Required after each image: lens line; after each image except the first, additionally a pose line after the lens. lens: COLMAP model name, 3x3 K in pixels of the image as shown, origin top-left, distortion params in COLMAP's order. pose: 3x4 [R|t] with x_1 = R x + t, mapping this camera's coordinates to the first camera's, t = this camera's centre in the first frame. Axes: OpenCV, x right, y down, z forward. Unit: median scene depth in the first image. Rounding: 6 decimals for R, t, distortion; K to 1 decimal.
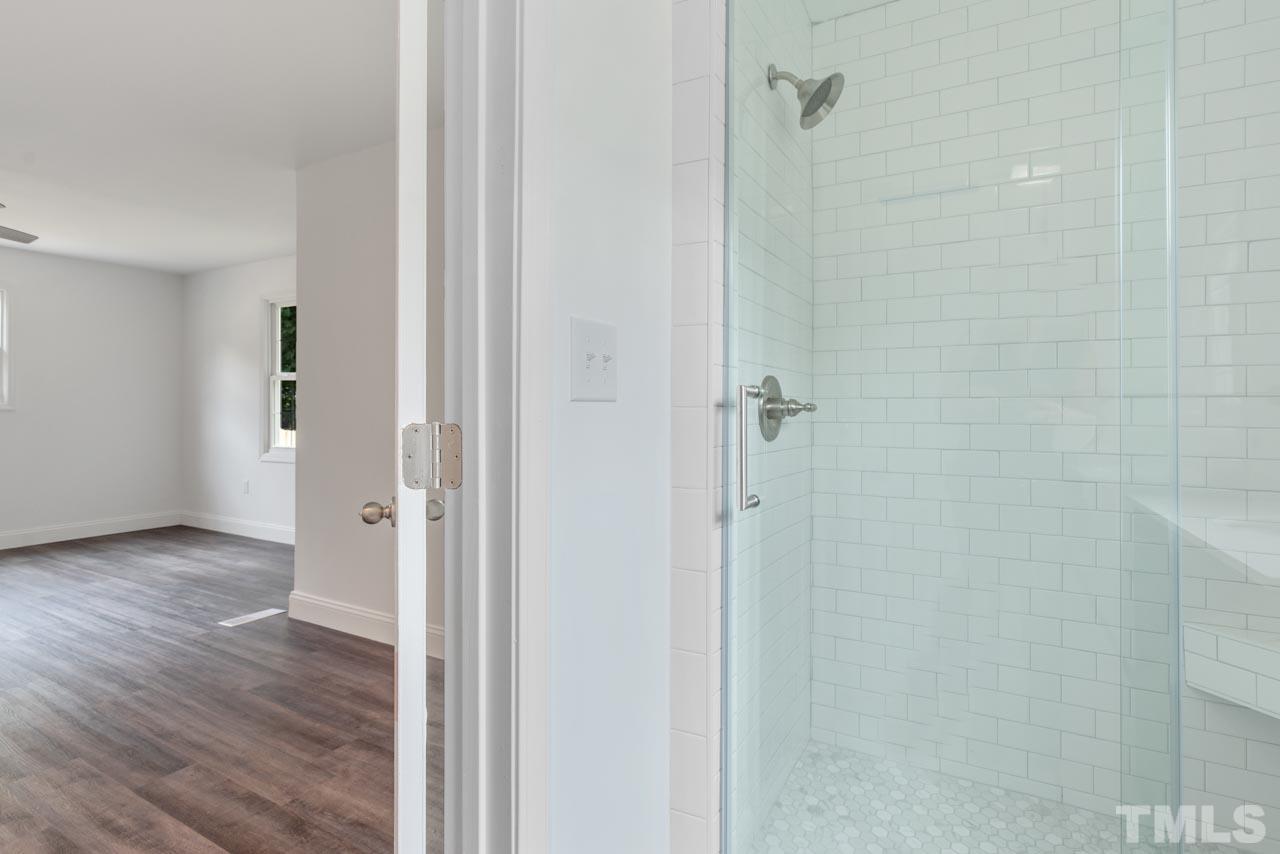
lens RADIAL K [[623.7, 0, 629.0], [0, 623.7, 410.5], [0, 0, 1]] dist [0.000955, 0.000970]
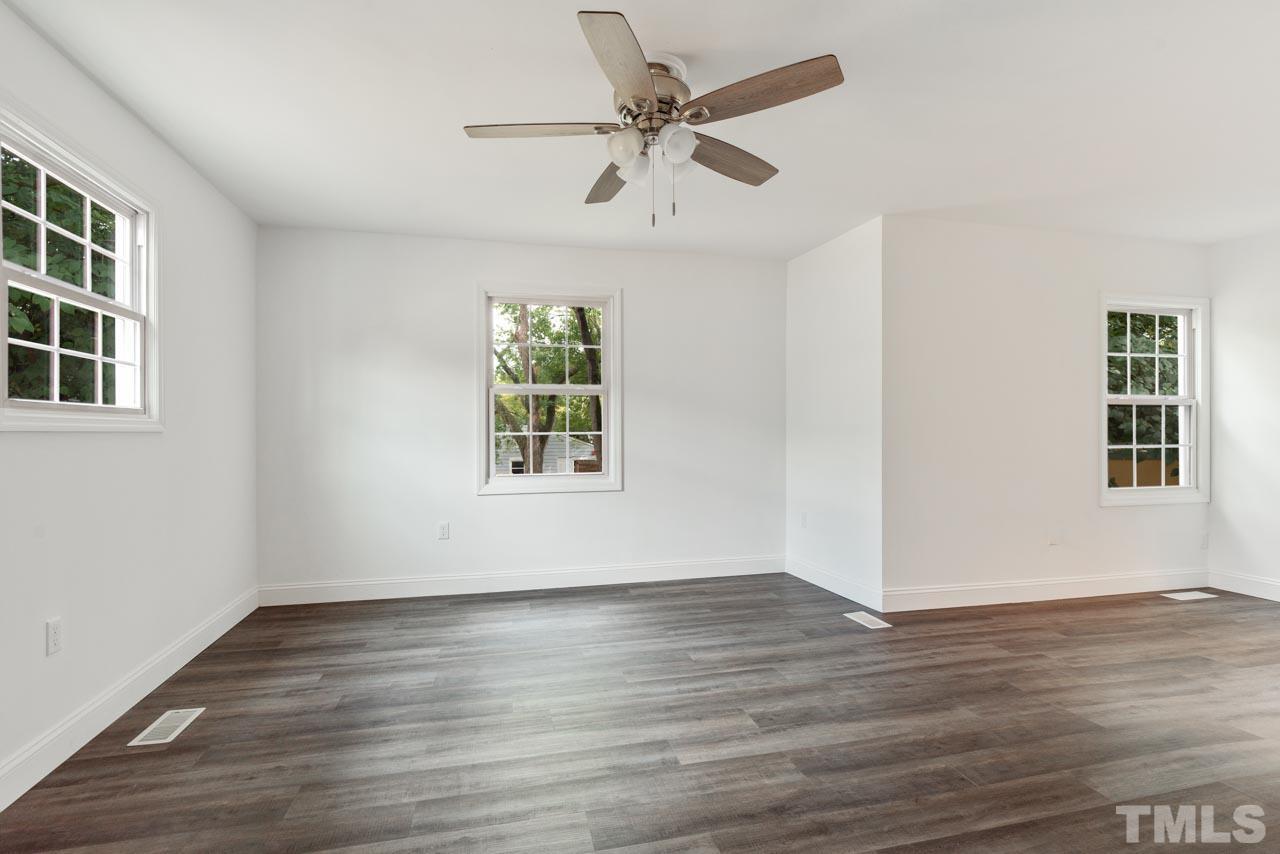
lens RADIAL K [[623.7, 0, 643.9], [0, 623.7, 432.3], [0, 0, 1]] dist [0.000955, 0.000970]
pose [[0.732810, -0.006664, 0.680400, -1.052714], [0.003993, 0.999977, 0.005493, -0.001887], [-0.680421, -0.001308, 0.732820, 0.302869]]
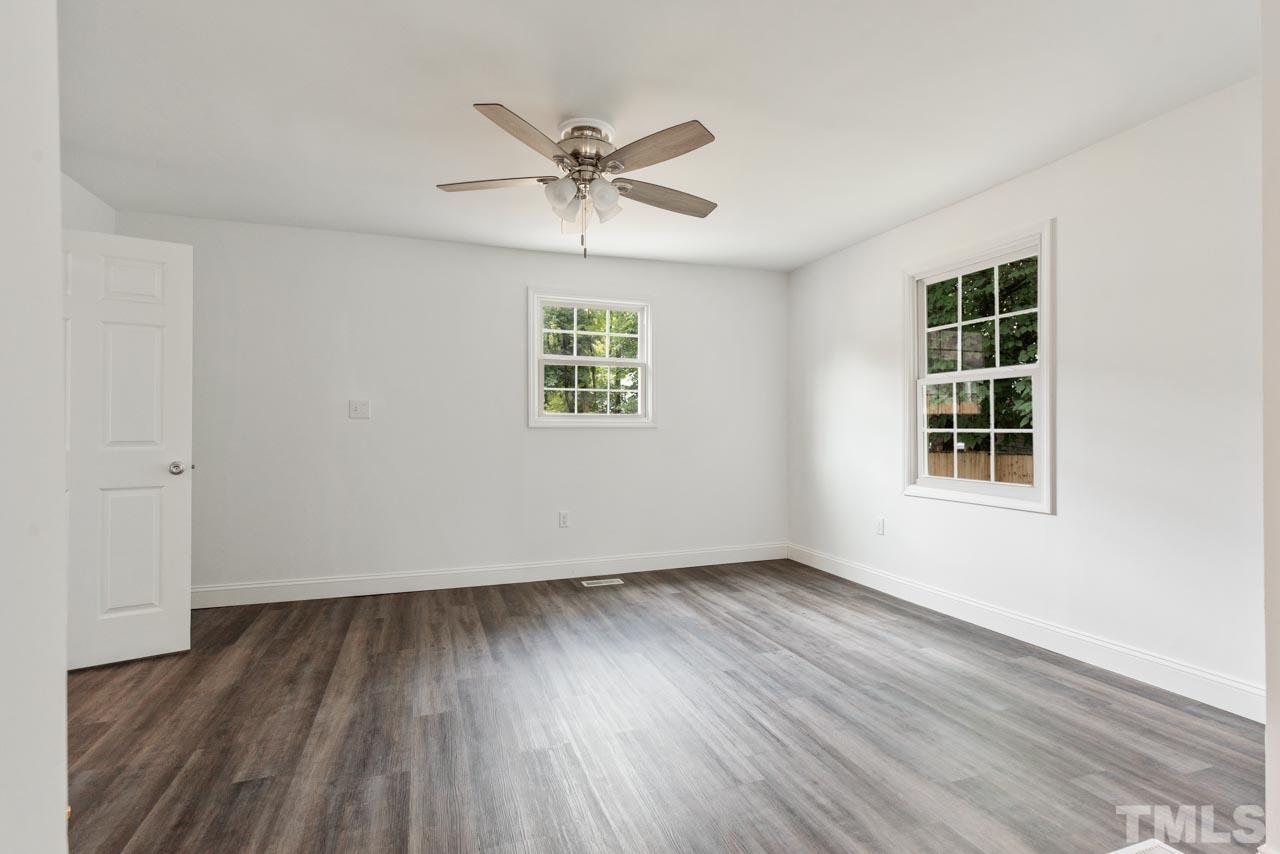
lens RADIAL K [[623.7, 0, 640.4], [0, 623.7, 421.9], [0, 0, 1]] dist [0.000955, 0.000970]
pose [[0.754537, -0.010517, -0.656174, -0.368171], [0.004477, 0.999931, -0.010879, 0.001144], [0.656243, 0.005270, 0.754531, 0.254040]]
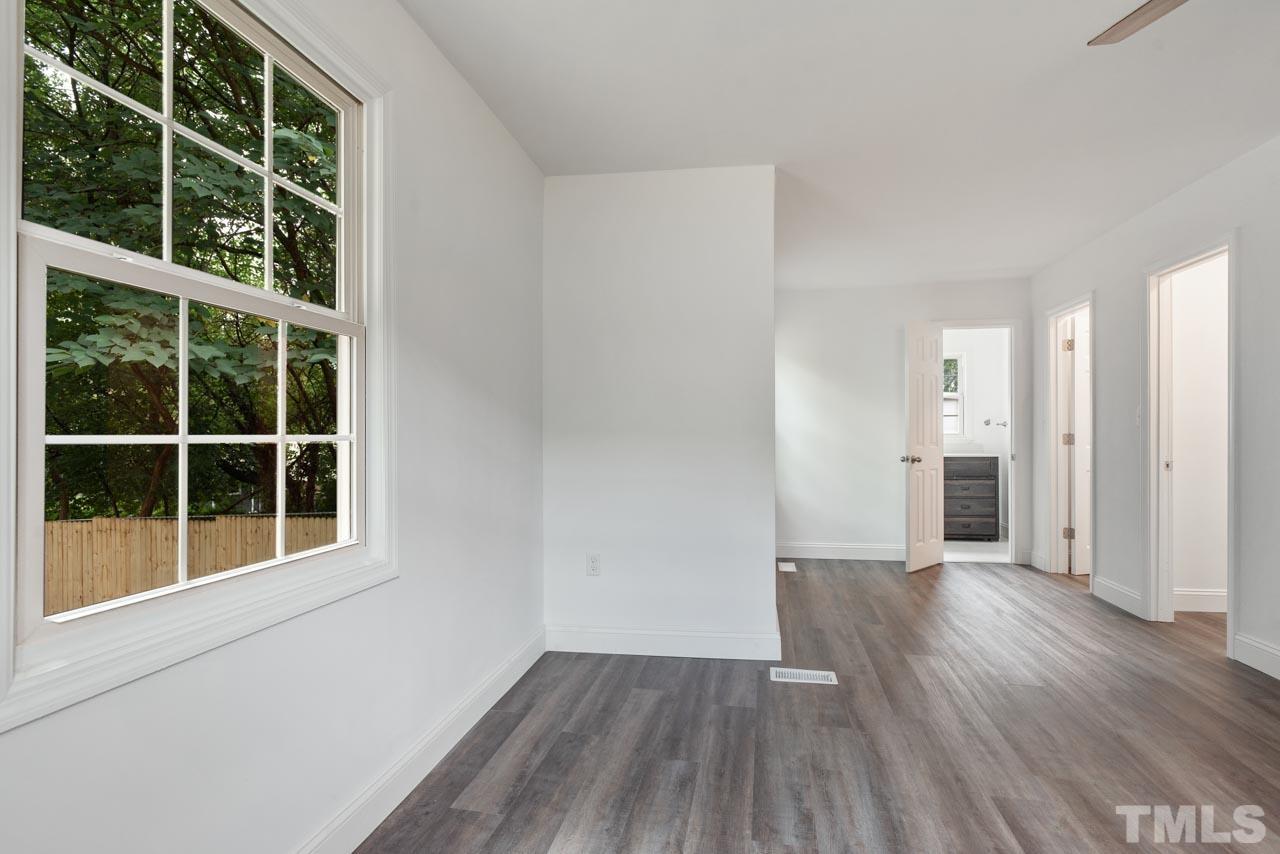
lens RADIAL K [[623.7, 0, 641.9], [0, 623.7, 432.2], [0, 0, 1]] dist [0.000955, 0.000970]
pose [[-0.320242, 0.000521, 0.947336, -0.861837], [-0.000900, 0.999999, -0.000854, 0.001577], [-0.947335, -0.001126, -0.320241, 0.960390]]
